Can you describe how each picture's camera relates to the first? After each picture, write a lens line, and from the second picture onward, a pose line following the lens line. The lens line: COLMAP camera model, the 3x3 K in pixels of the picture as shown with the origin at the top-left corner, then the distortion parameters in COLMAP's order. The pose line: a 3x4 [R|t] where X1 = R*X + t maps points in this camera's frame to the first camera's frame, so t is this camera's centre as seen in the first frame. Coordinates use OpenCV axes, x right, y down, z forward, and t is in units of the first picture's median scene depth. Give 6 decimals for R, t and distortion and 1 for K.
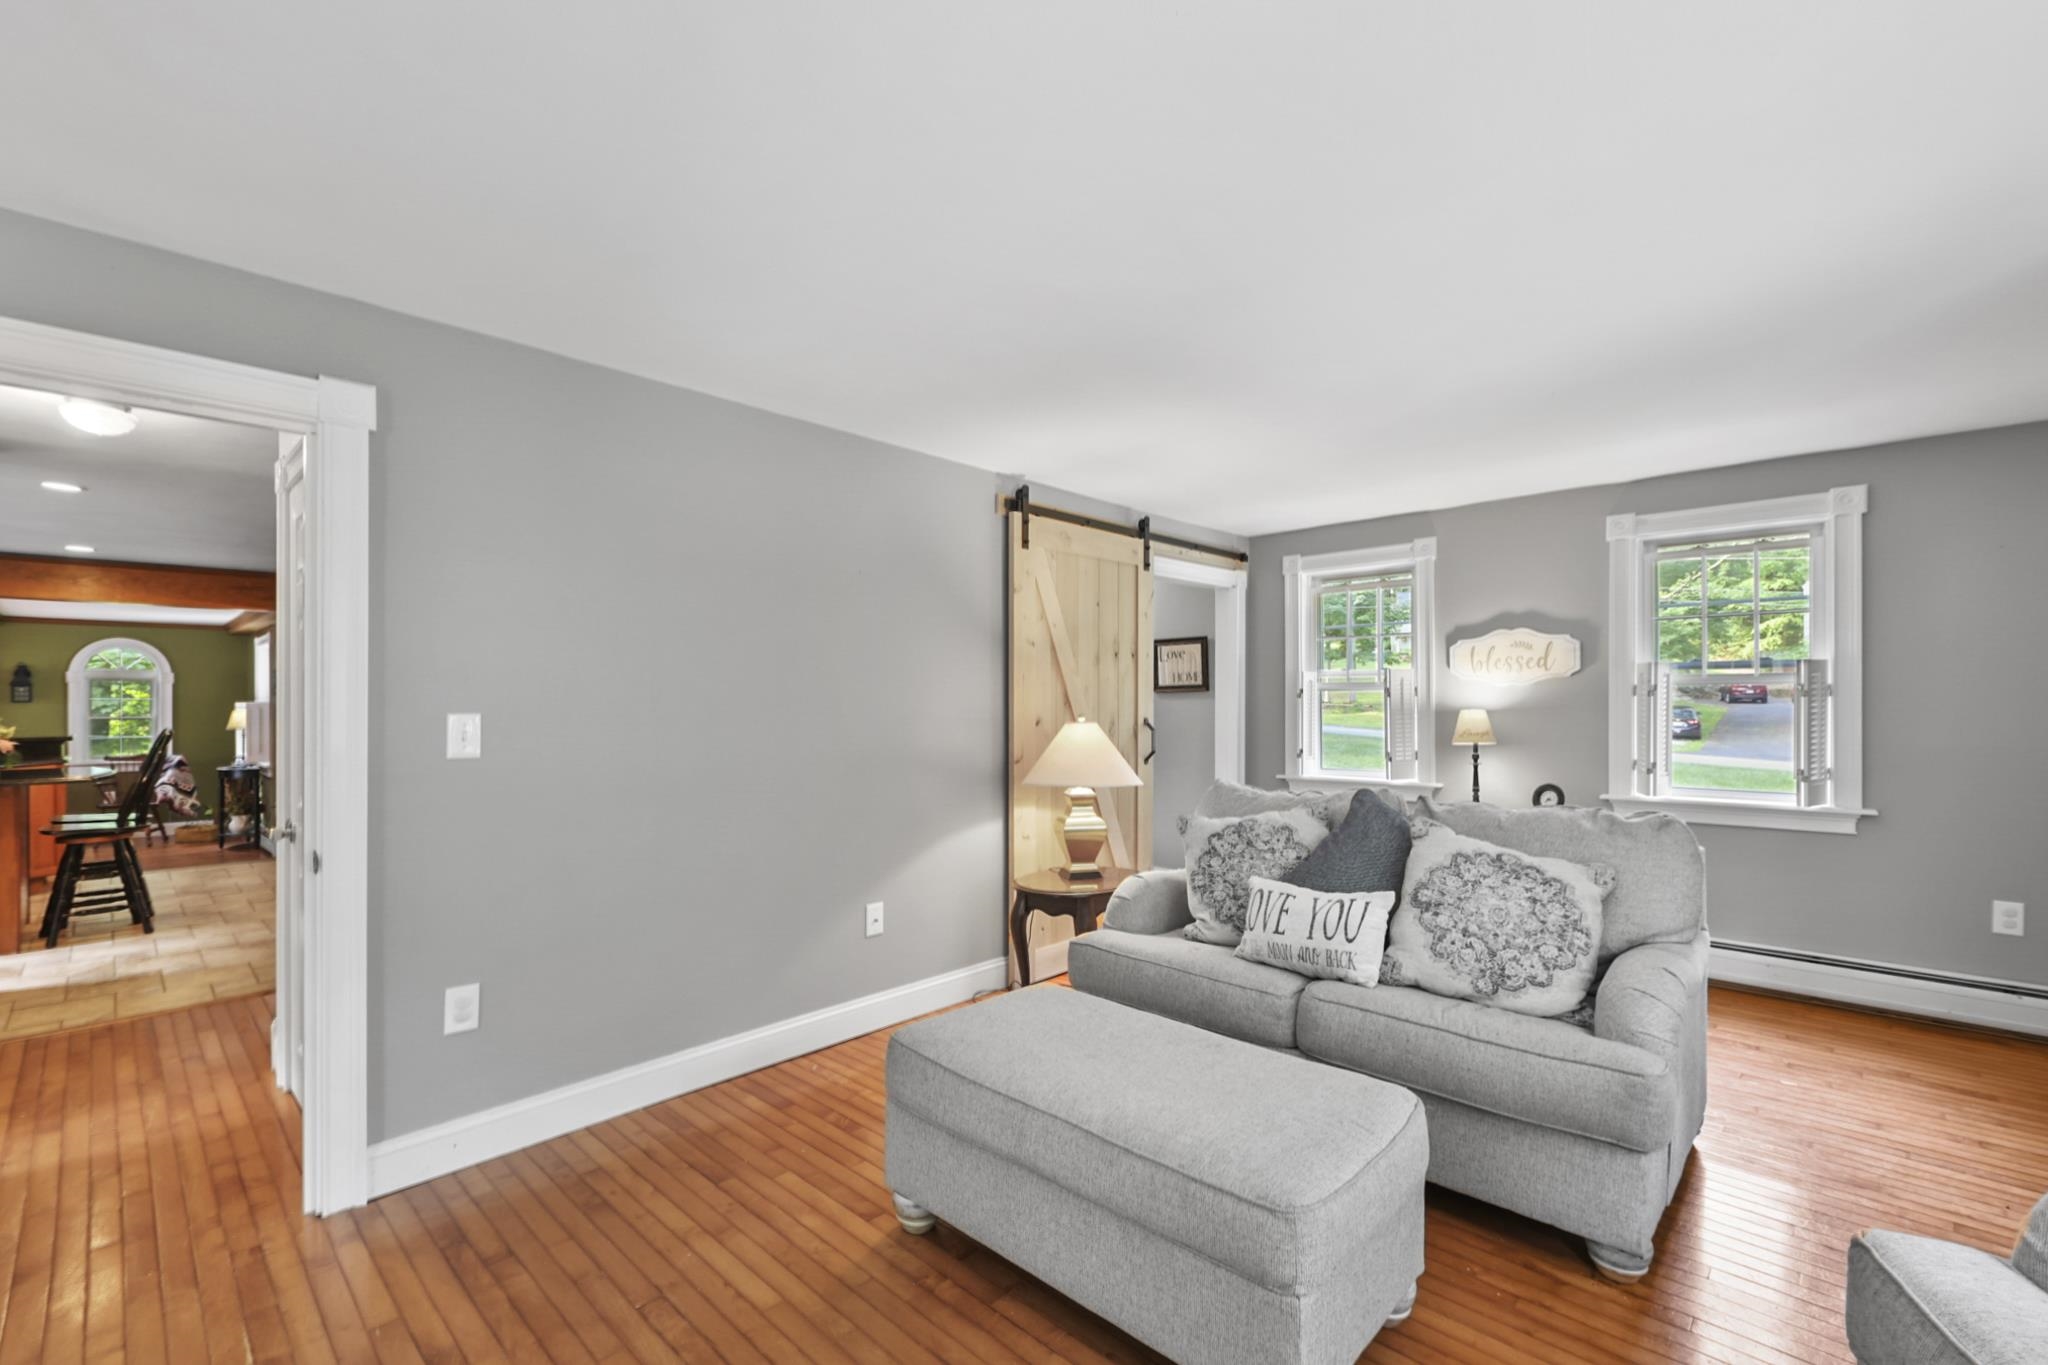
lens RADIAL K [[872.7, 0, 1017.2], [0, 872.7, 699.5], [0, 0, 1]] dist [-0.000369, -0.002472]
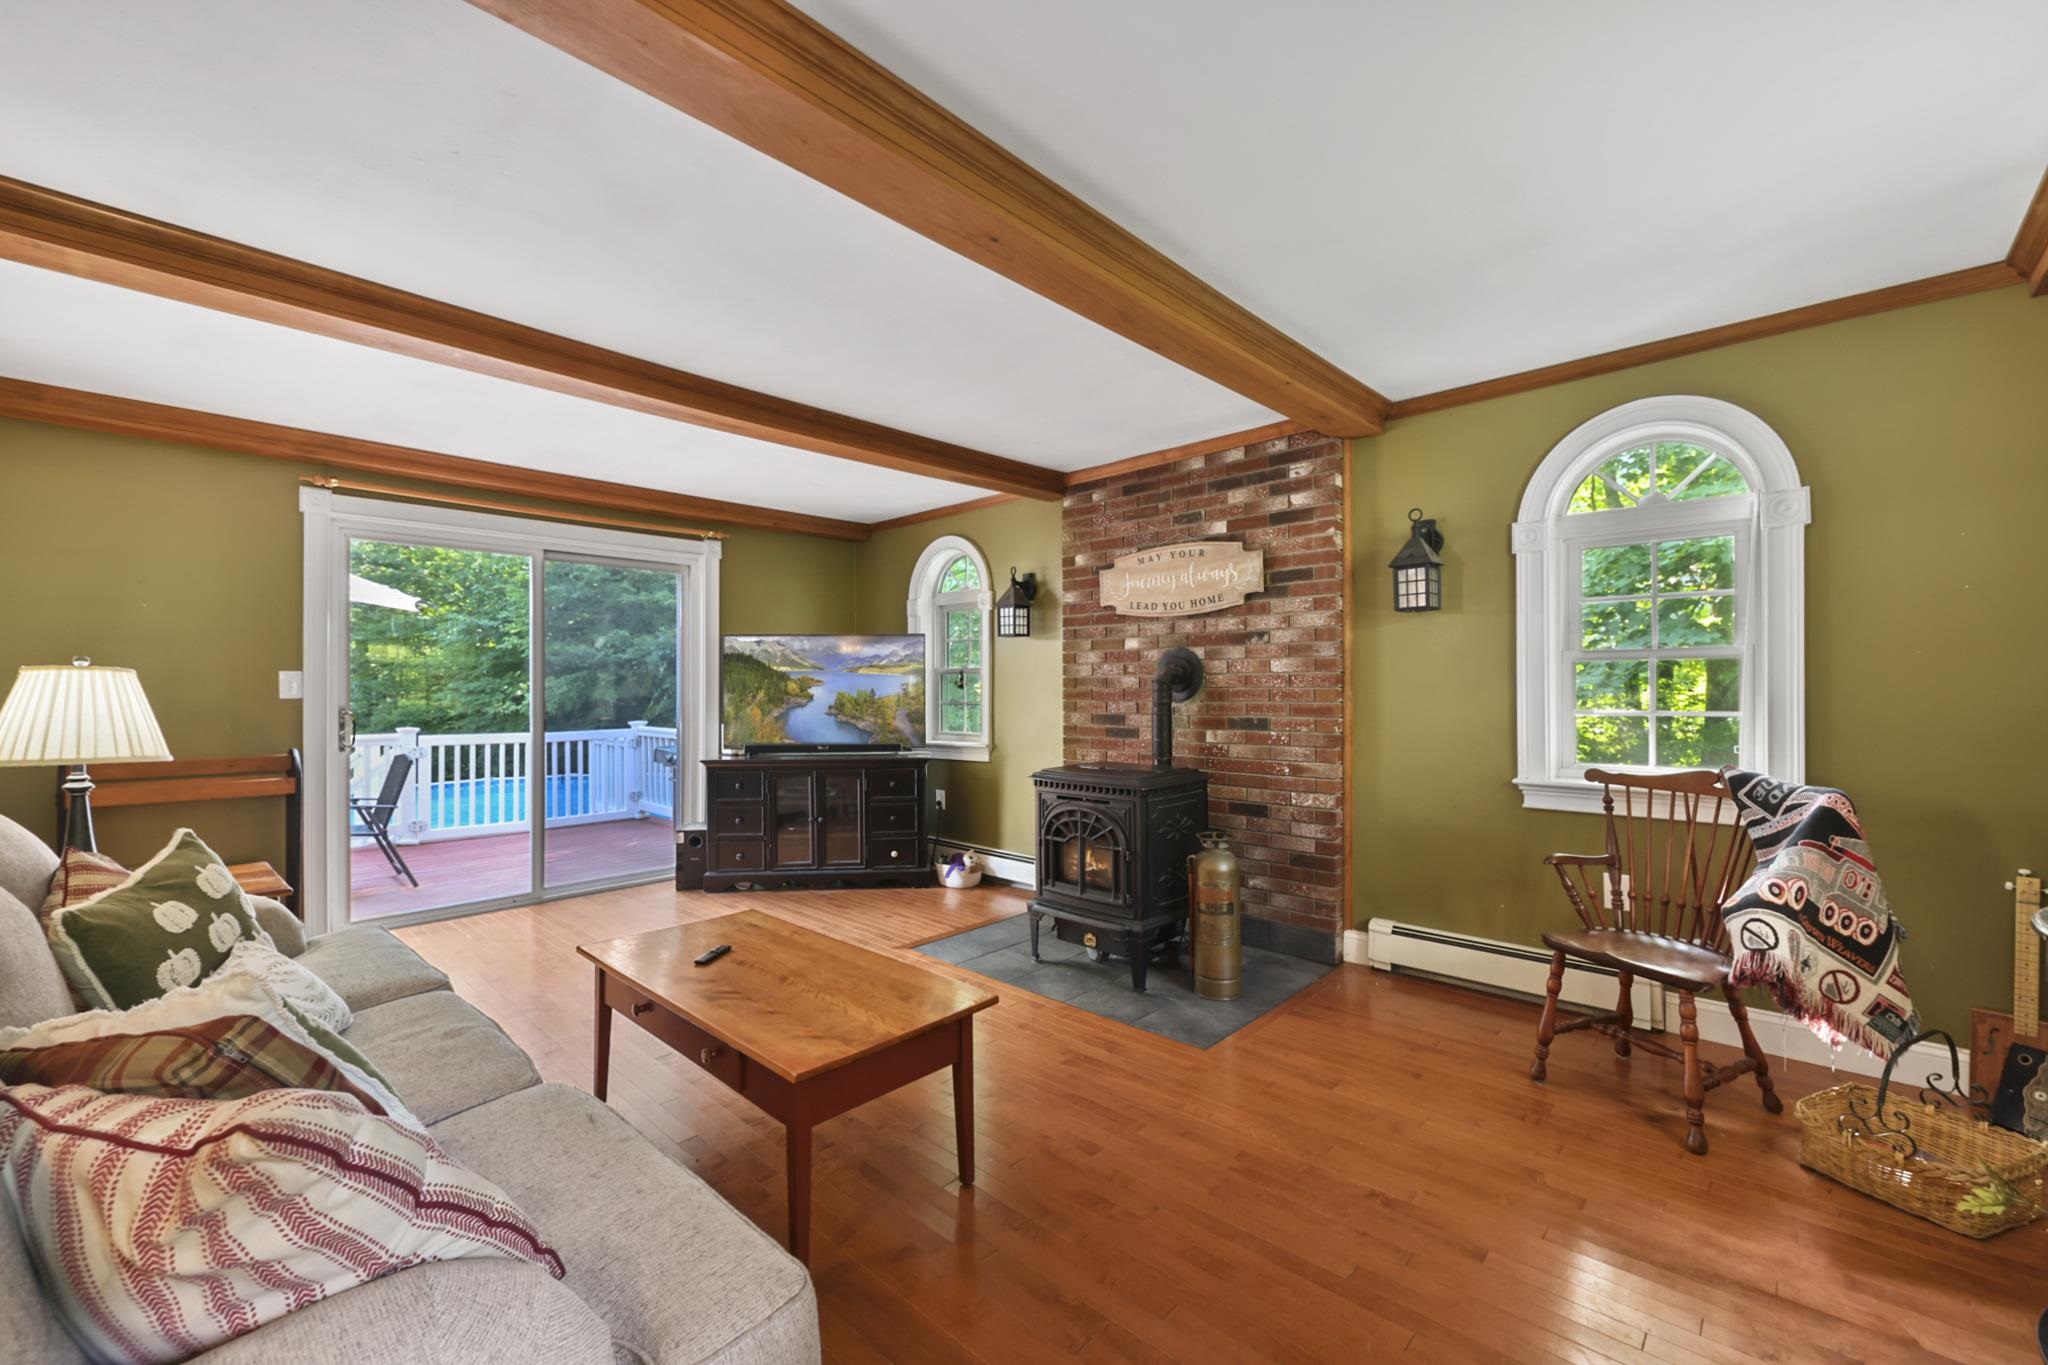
lens RADIAL K [[822.0, 0, 1017.7], [0, 822.0, 690.5], [0, 0, 1]] dist [0.002085, -0.000975]
pose [[0.000351, 0.003010, -0.999995, -0.959508], [0.003453, 0.999990, 0.003011, 0.045420], [0.999994, -0.003454, 0.000340, 1.014164]]
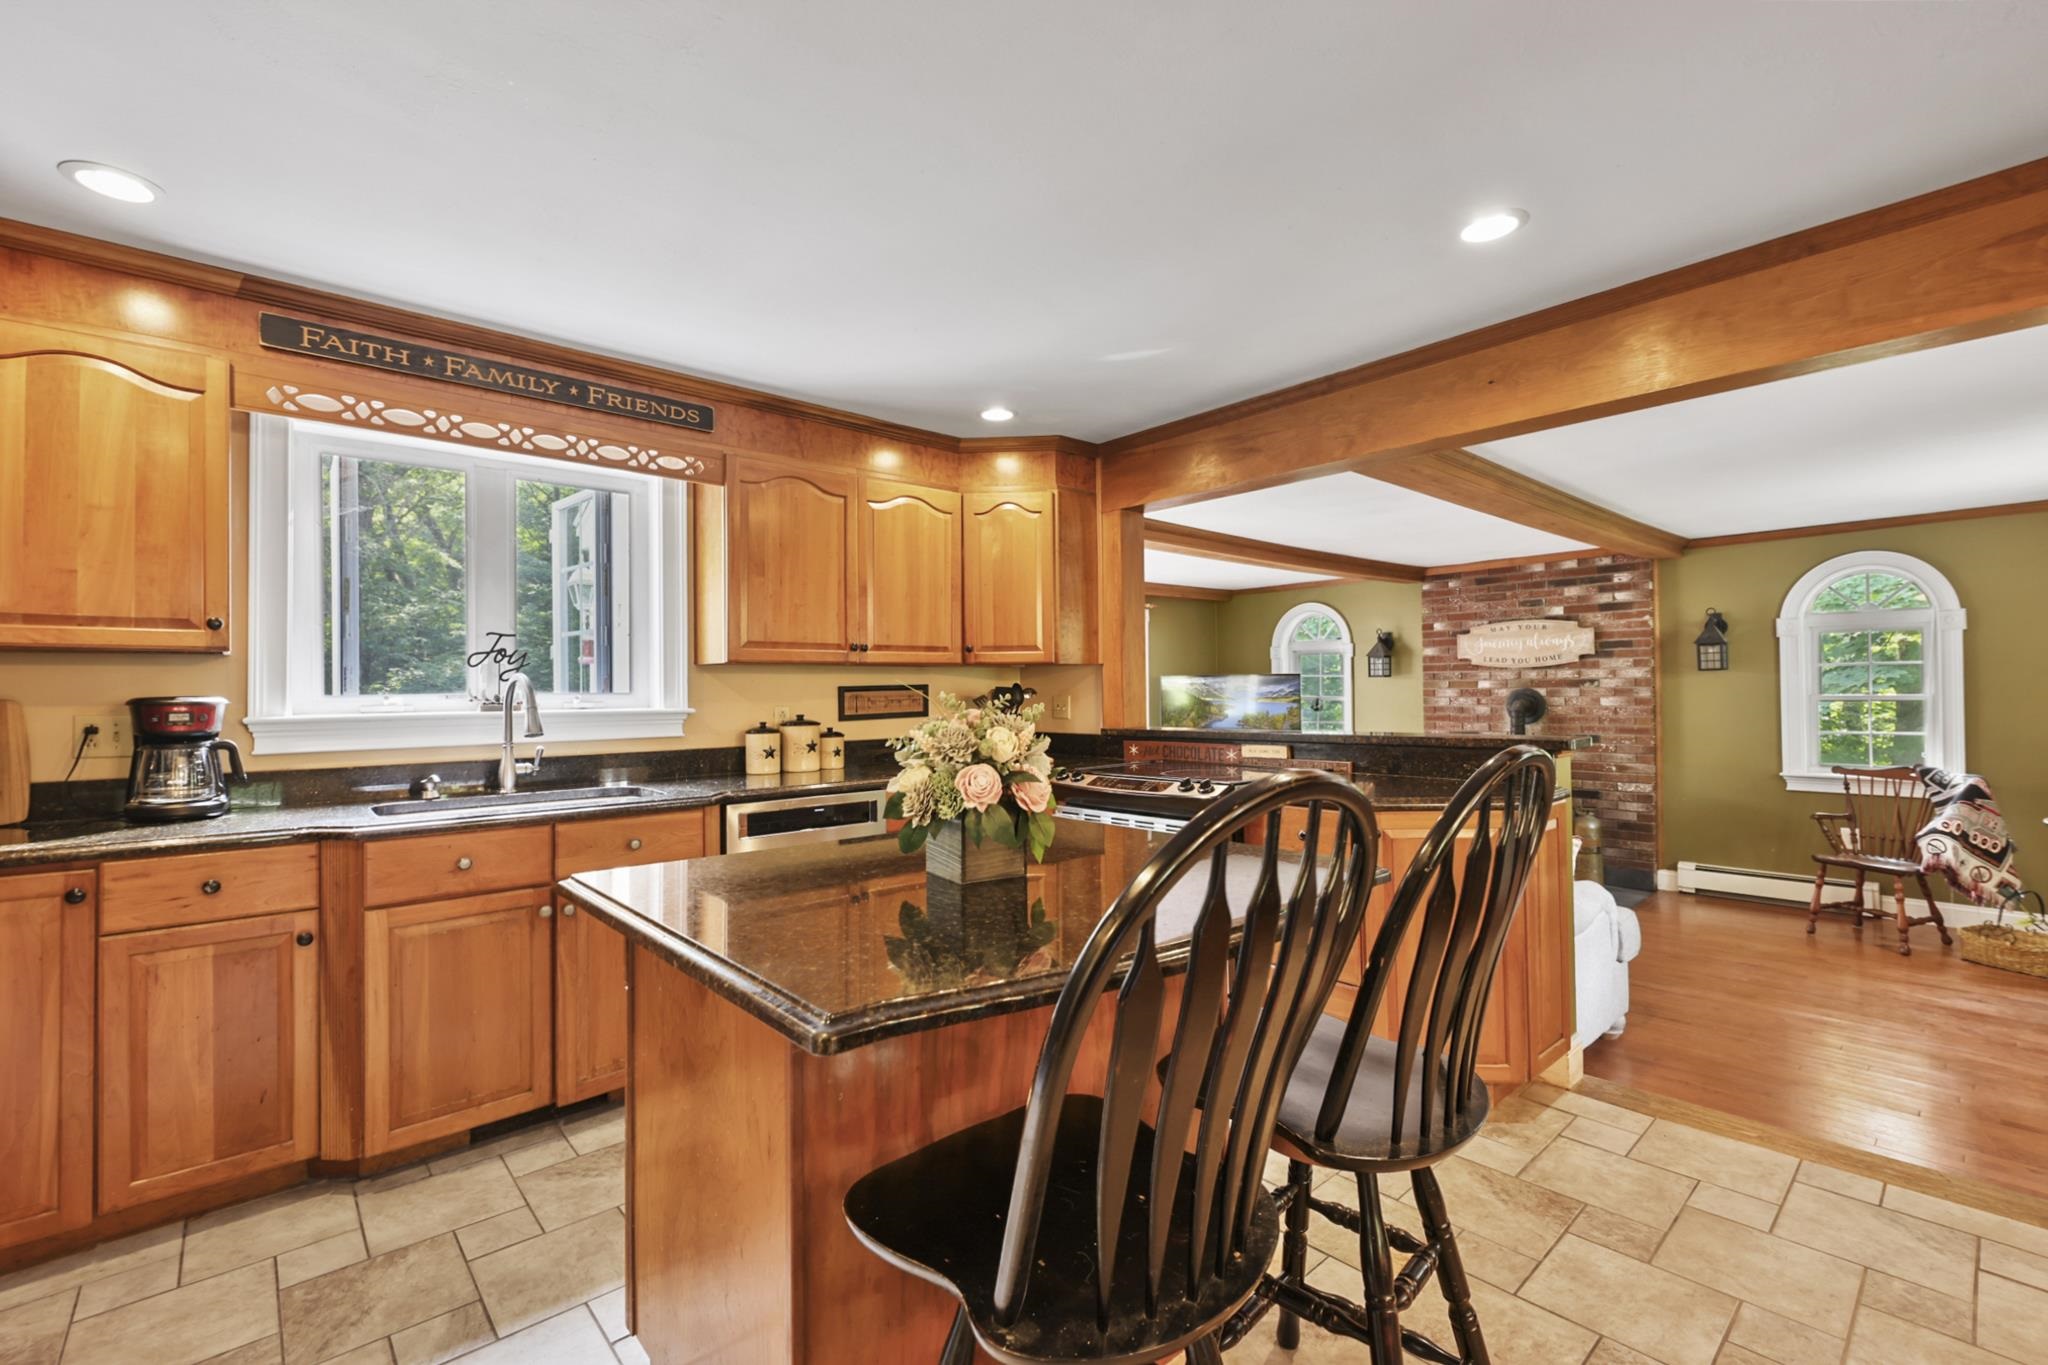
lens RADIAL K [[872.7, 0, 1011.7], [0, 872.7, 683.9], [0, 0, 1]] dist [-0.000369, -0.002472]
pose [[-0.097814, -0.005227, -0.995191, -0.564647], [0.012592, 0.999900, -0.006489, 0.012635], [0.995125, -0.013166, -0.097739, 0.679035]]
